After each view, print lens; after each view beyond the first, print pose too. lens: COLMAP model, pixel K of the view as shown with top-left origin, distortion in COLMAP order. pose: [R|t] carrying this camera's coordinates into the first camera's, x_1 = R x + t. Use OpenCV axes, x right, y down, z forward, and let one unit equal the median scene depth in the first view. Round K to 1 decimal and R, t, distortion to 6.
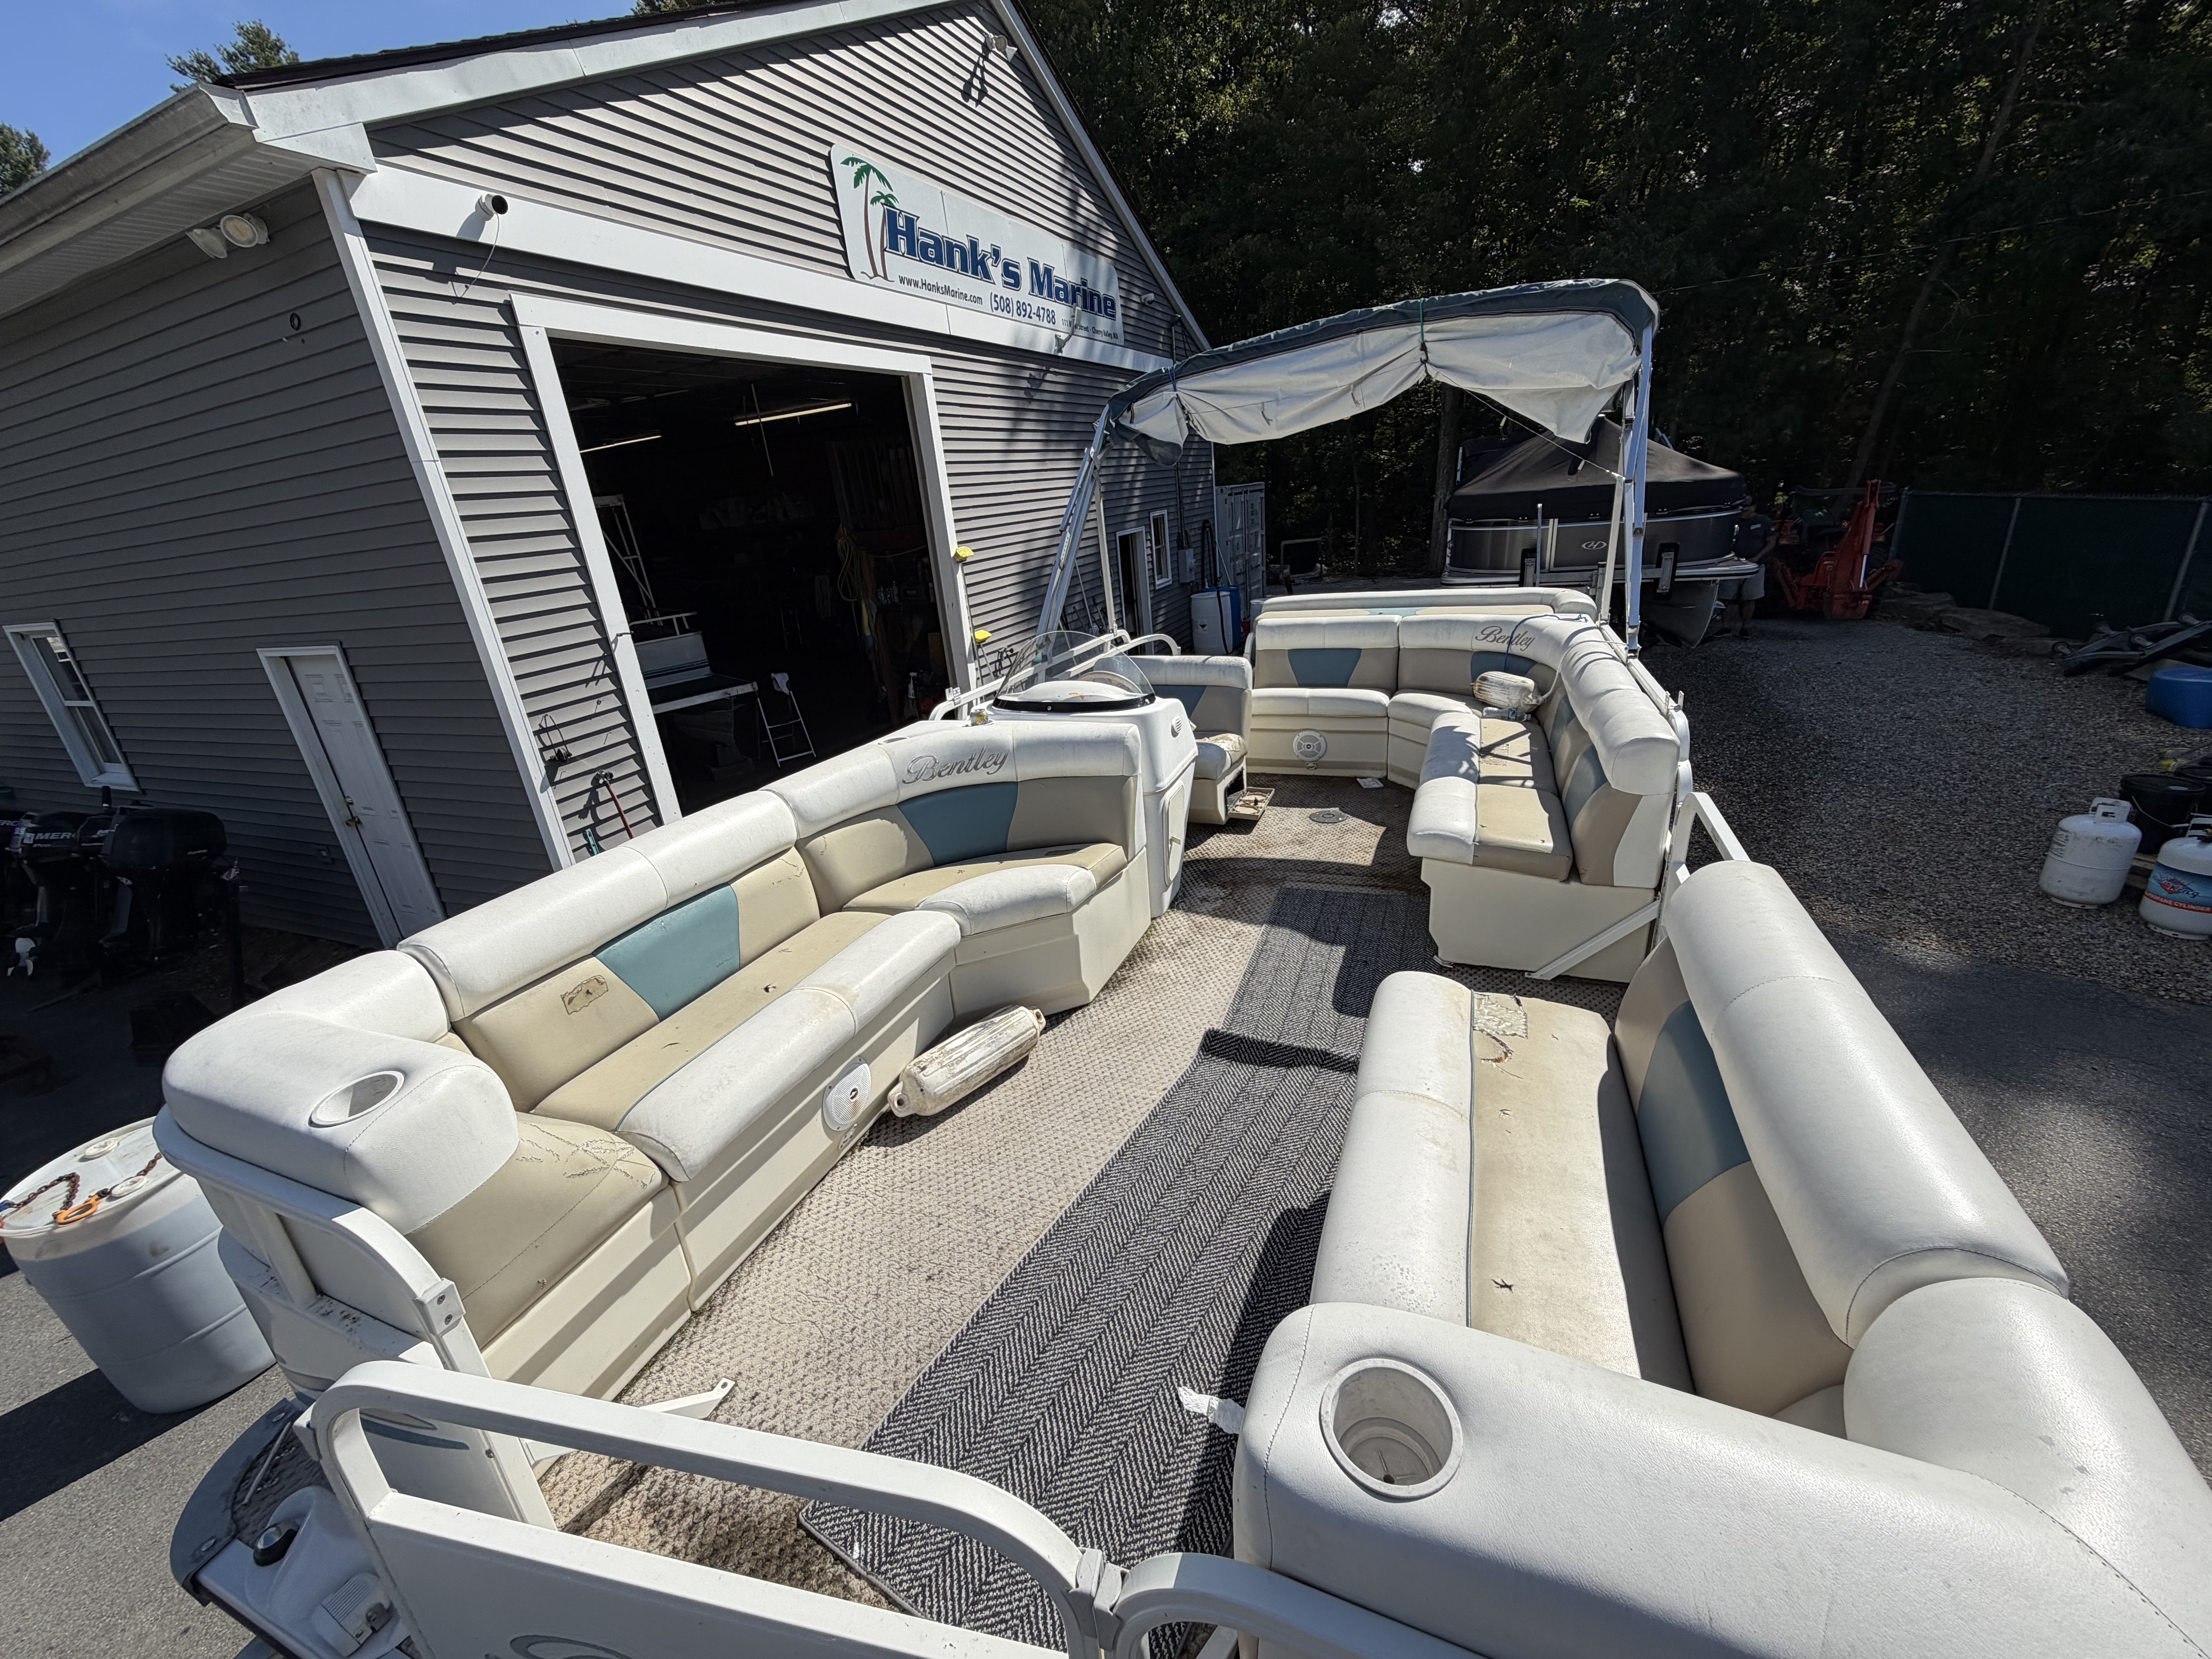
lens RADIAL K [[883.9, 0, 1101.1], [0, 883.9, 826.7], [0, 0, 1]] dist [0.000597, -0.000178]
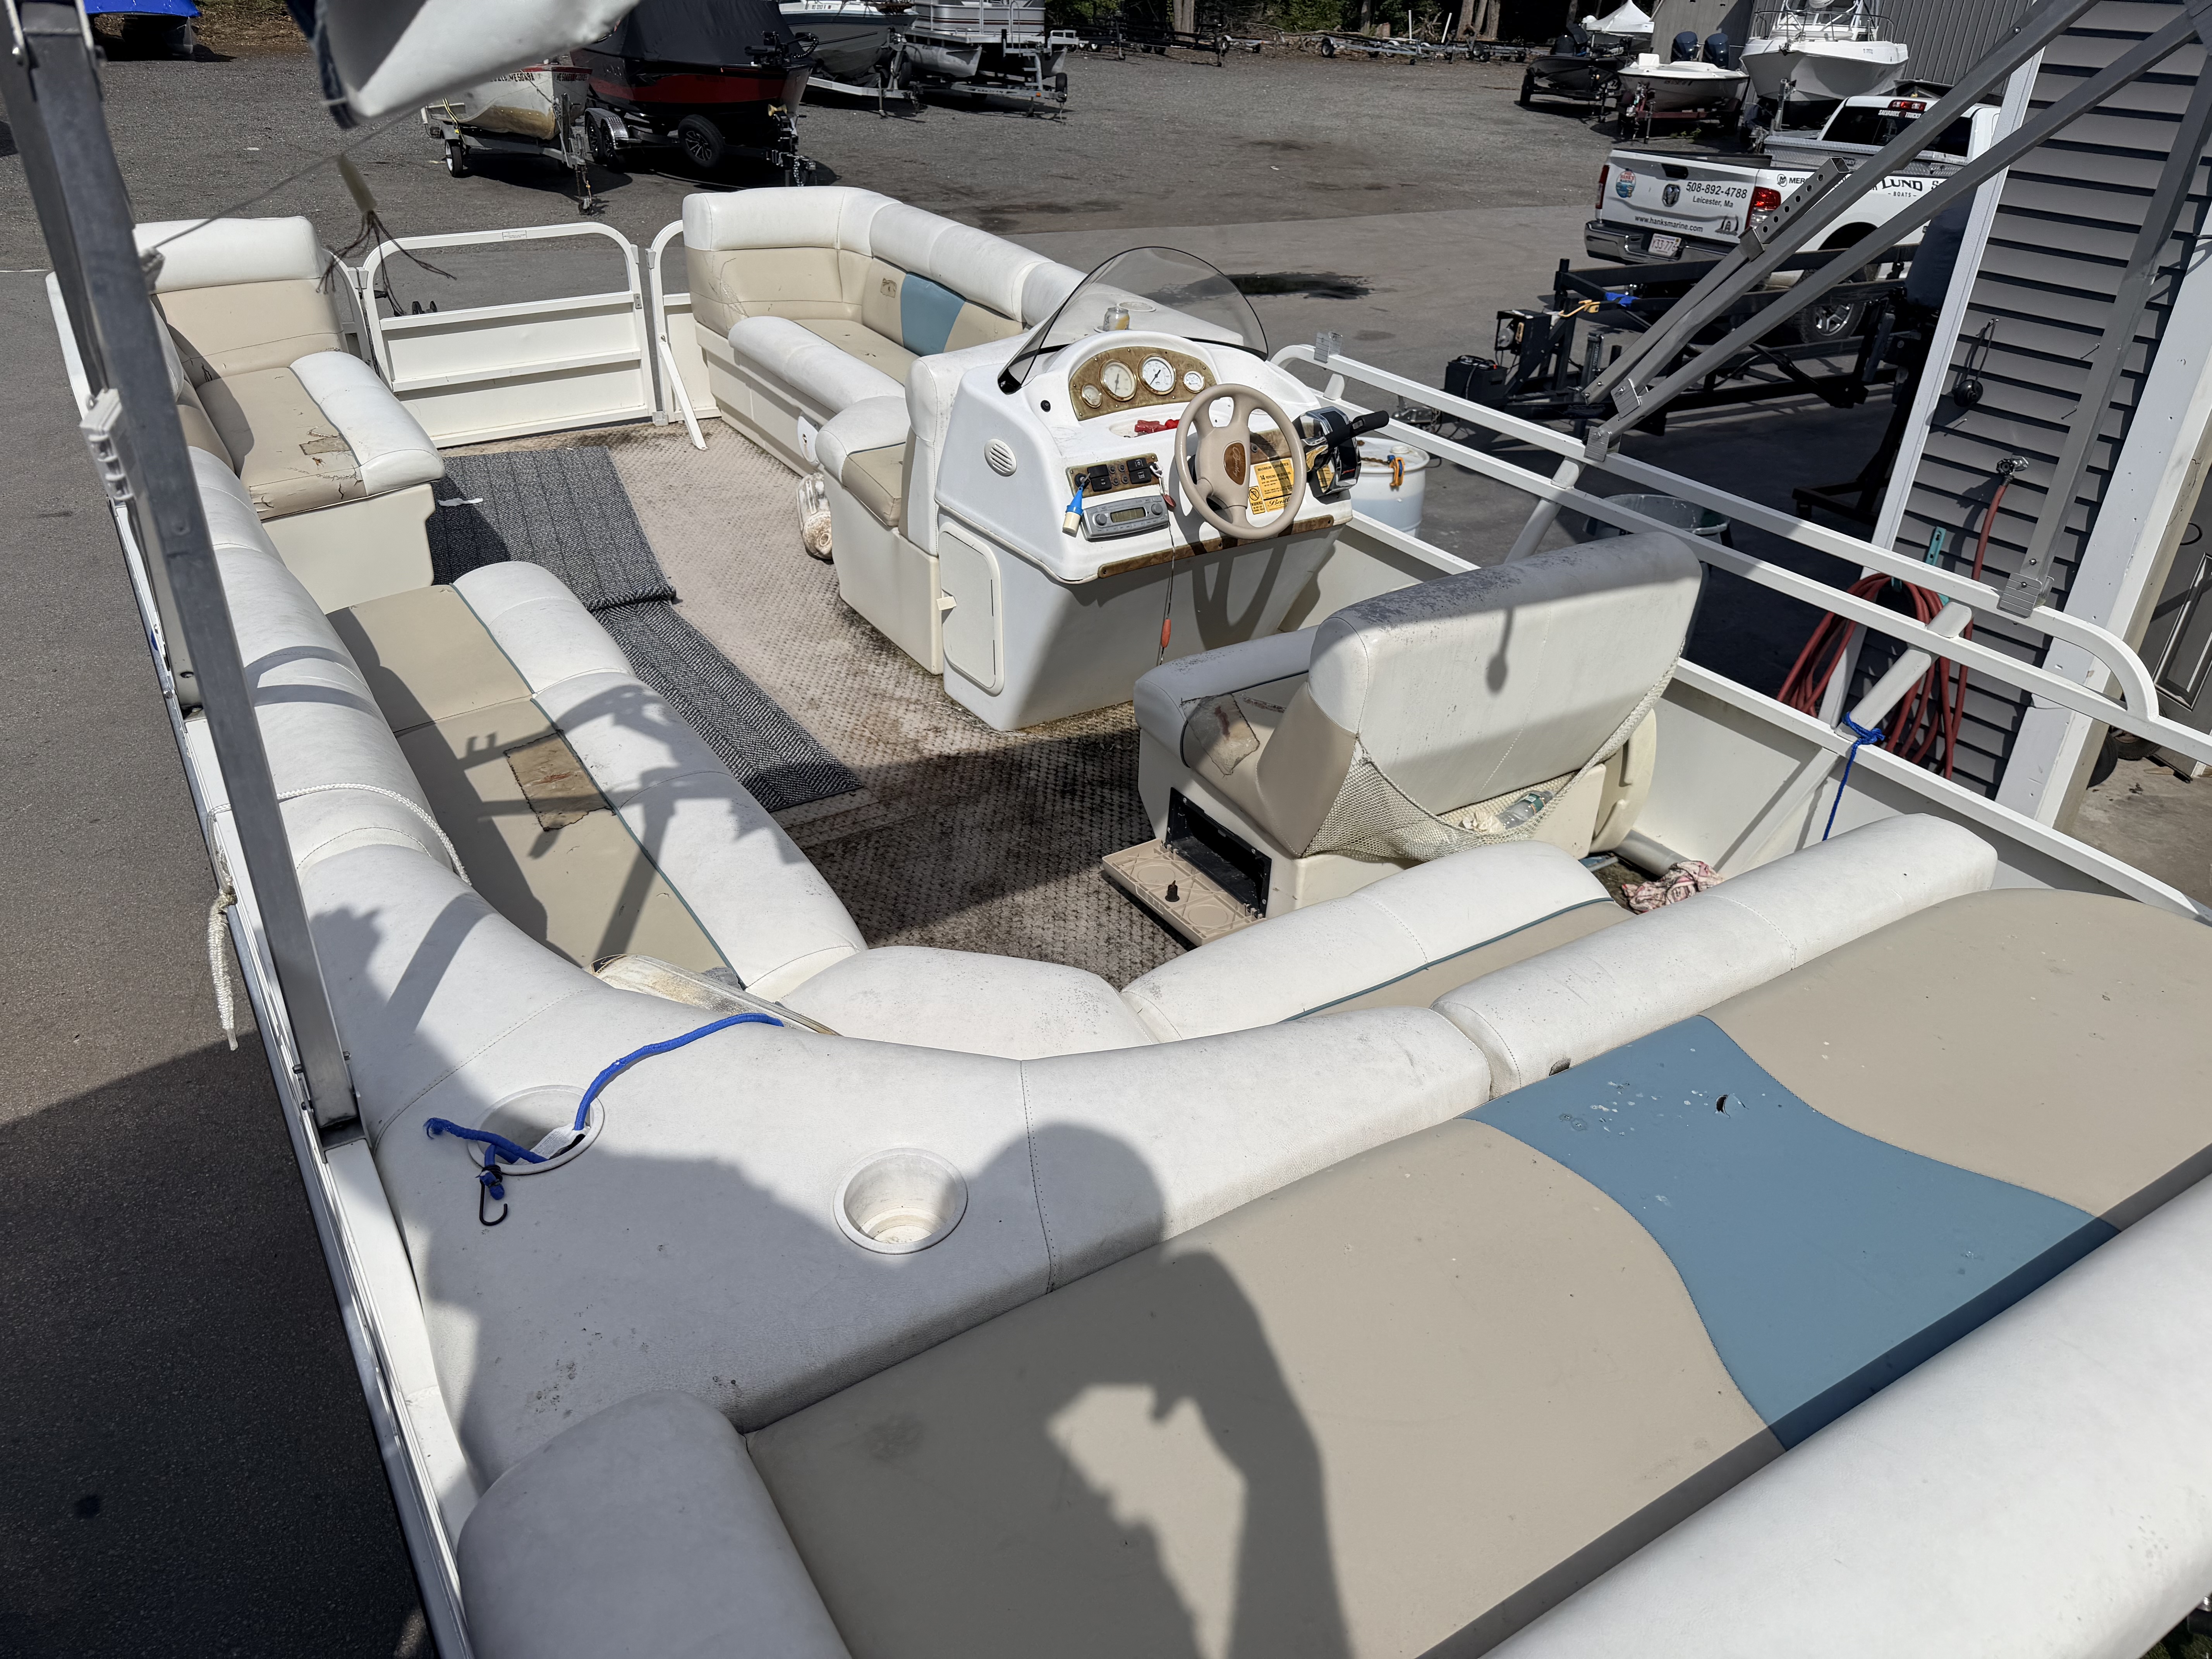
lens RADIAL K [[1560.1, 0, 1095.9], [0, 1560.1, 838.8], [0, 0, 1]] dist [0.042481, -0.049572]
pose [[-0.583814, 0.463854, -0.666334, 0.402957], [-0.267733, 0.664820, 0.697376, -0.324174], [0.766473, 0.585538, -0.263942, 0.708644]]
